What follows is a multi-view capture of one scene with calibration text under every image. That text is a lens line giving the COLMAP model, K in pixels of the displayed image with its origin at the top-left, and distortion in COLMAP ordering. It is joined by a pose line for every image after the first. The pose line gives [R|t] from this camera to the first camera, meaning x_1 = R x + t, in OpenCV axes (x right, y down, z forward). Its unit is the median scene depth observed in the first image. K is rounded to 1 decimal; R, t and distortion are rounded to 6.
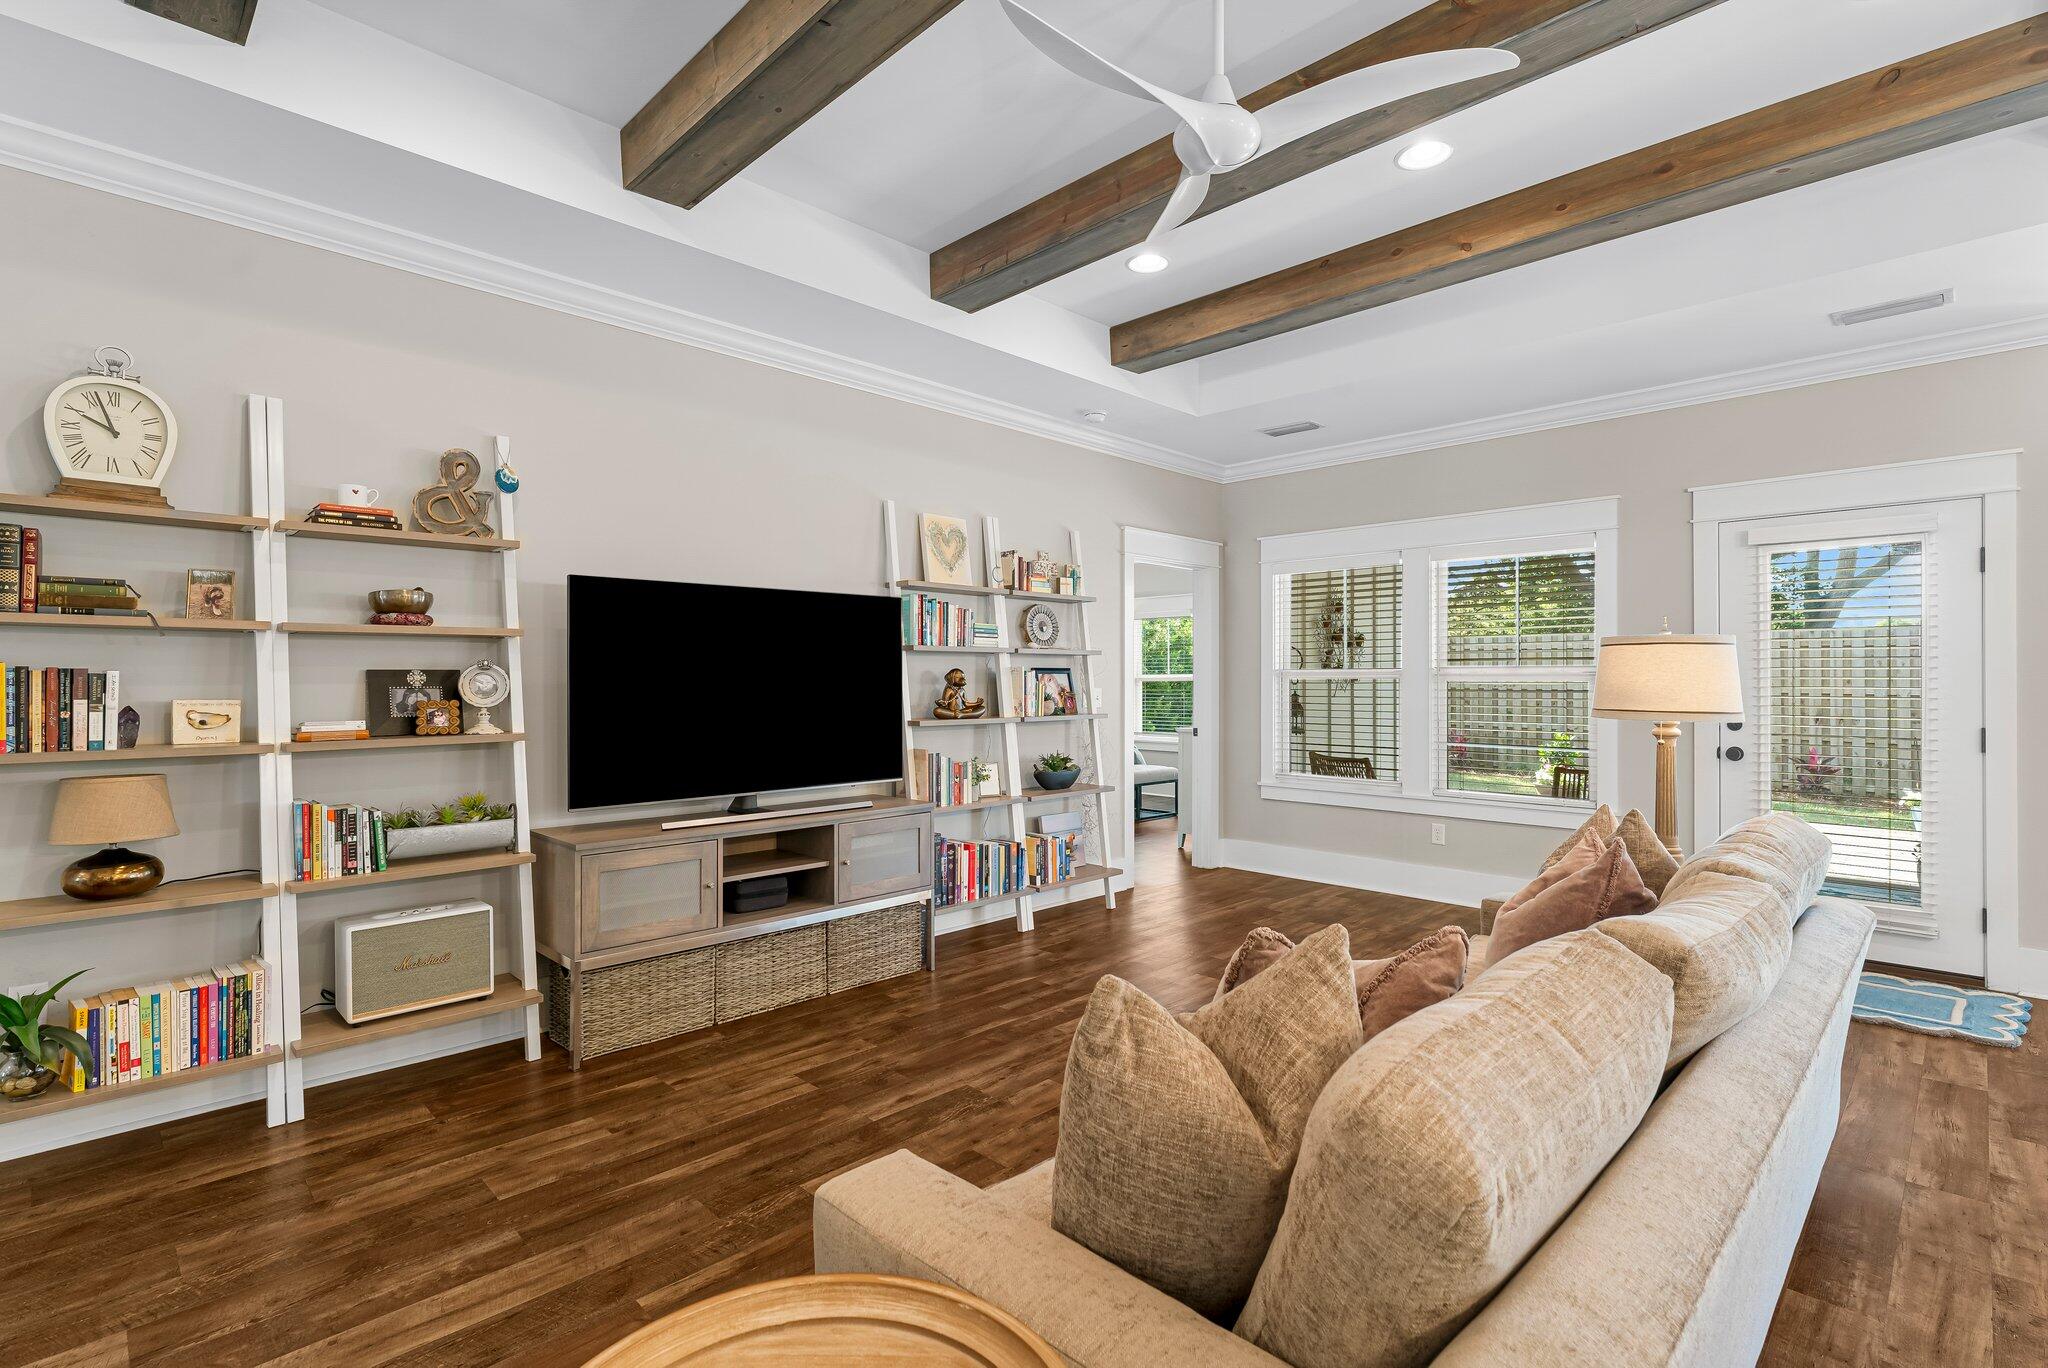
lens RADIAL K [[951.1, 0, 1024.0], [0, 951.1, 684.0], [0, 0, 1]] dist [-0.001596, -0.000176]
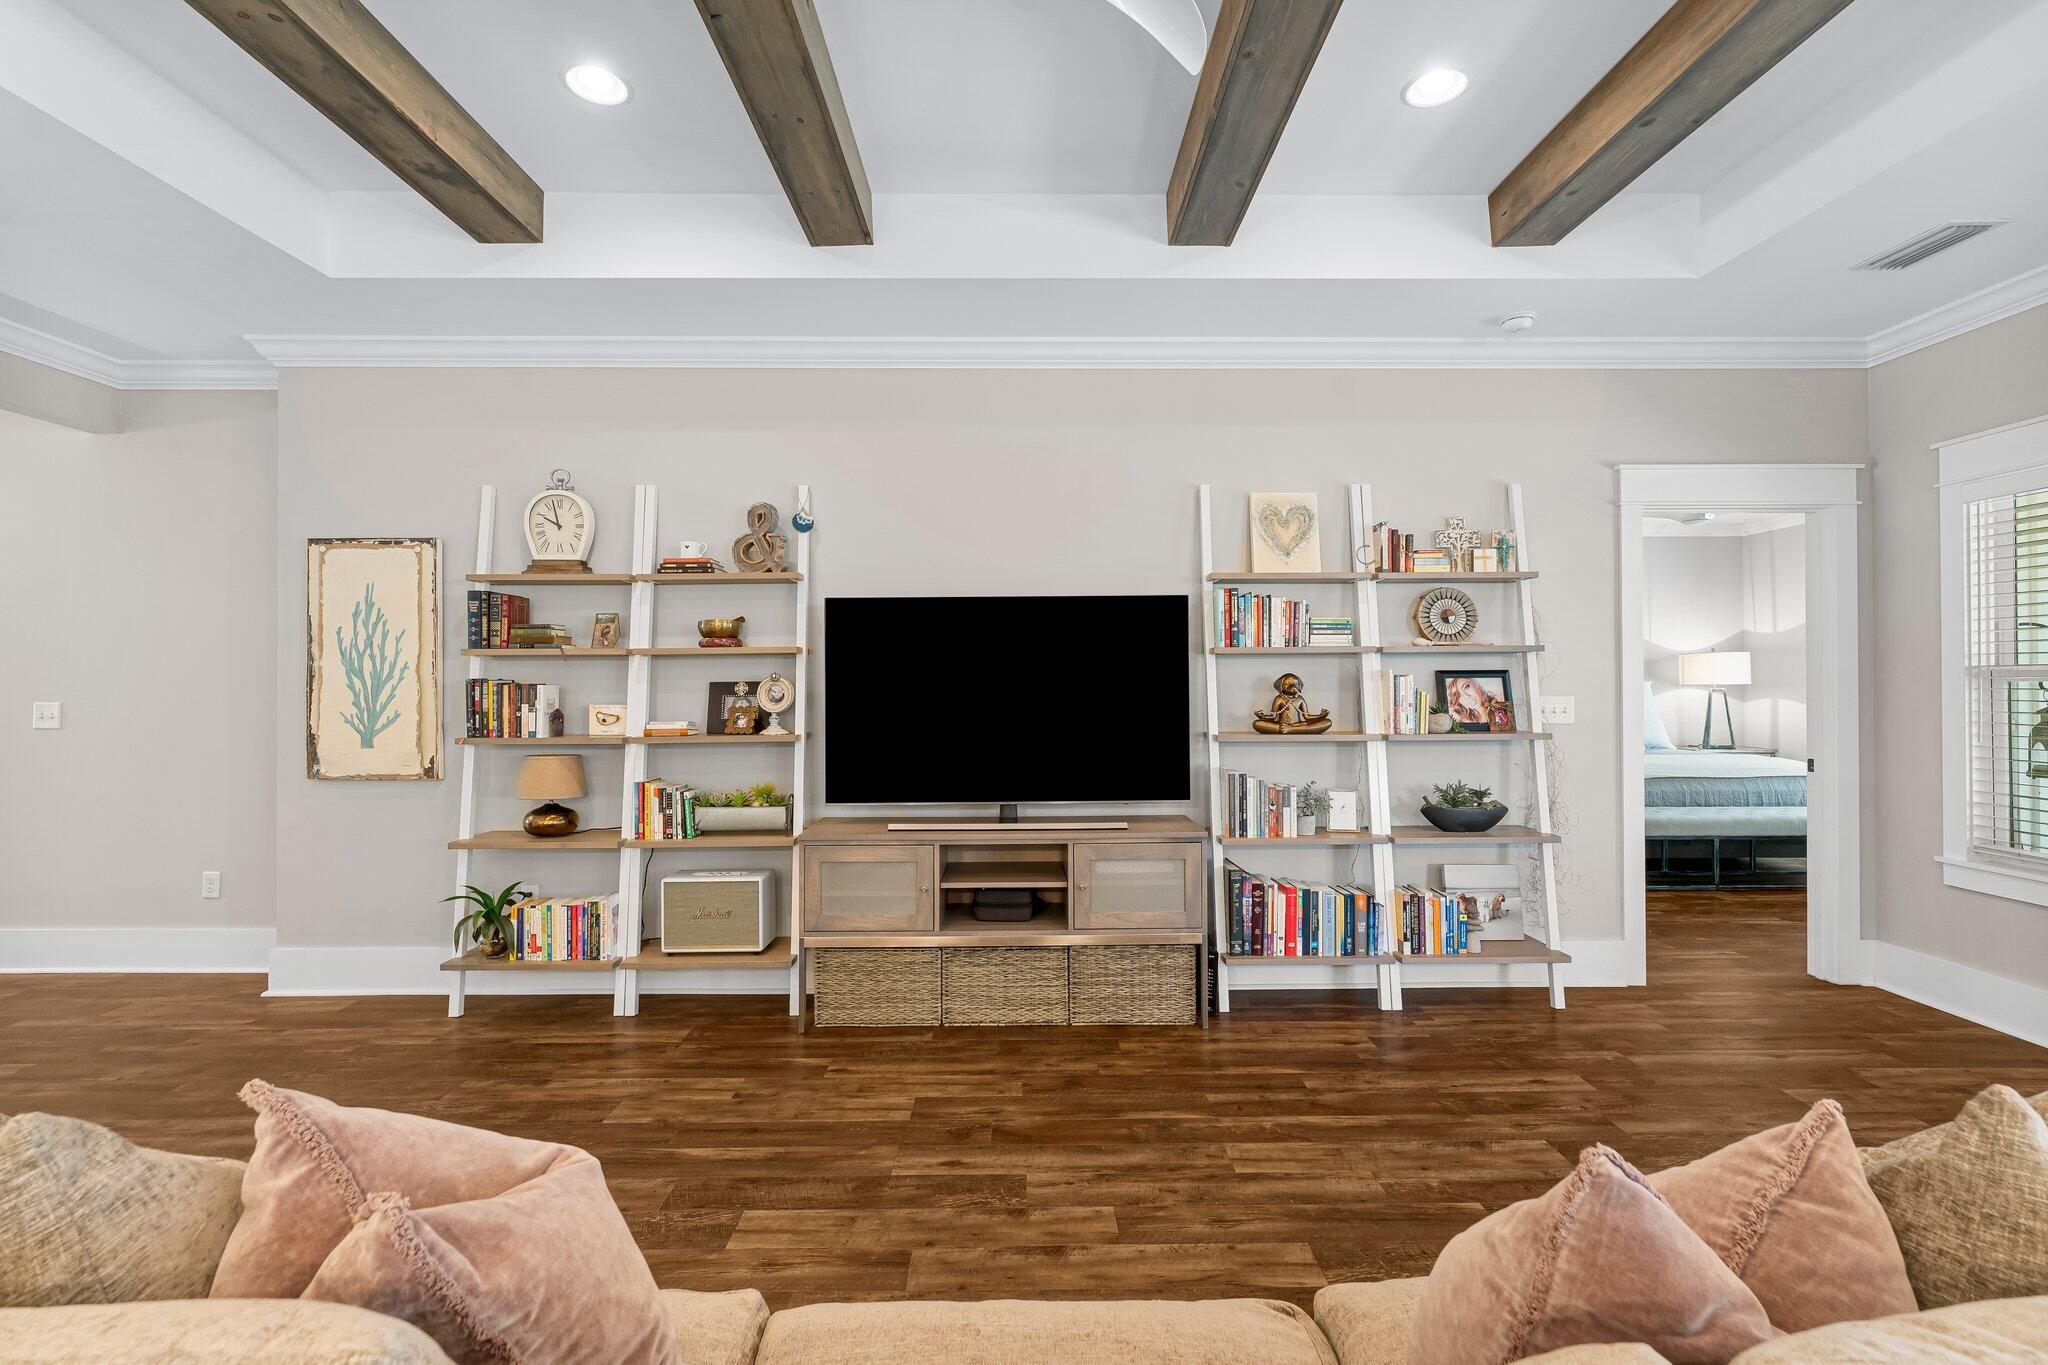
lens RADIAL K [[907.2, 0, 1024.0], [0, 907.2, 682.5], [0, 0, 1]] dist [0.000180, -0.000212]
pose [[0.717614, -0.003087, -0.696435, 0.401932], [0.002031, 0.999995, -0.002340, -0.009041], [0.696438, 0.000264, 0.717616, 0.341560]]
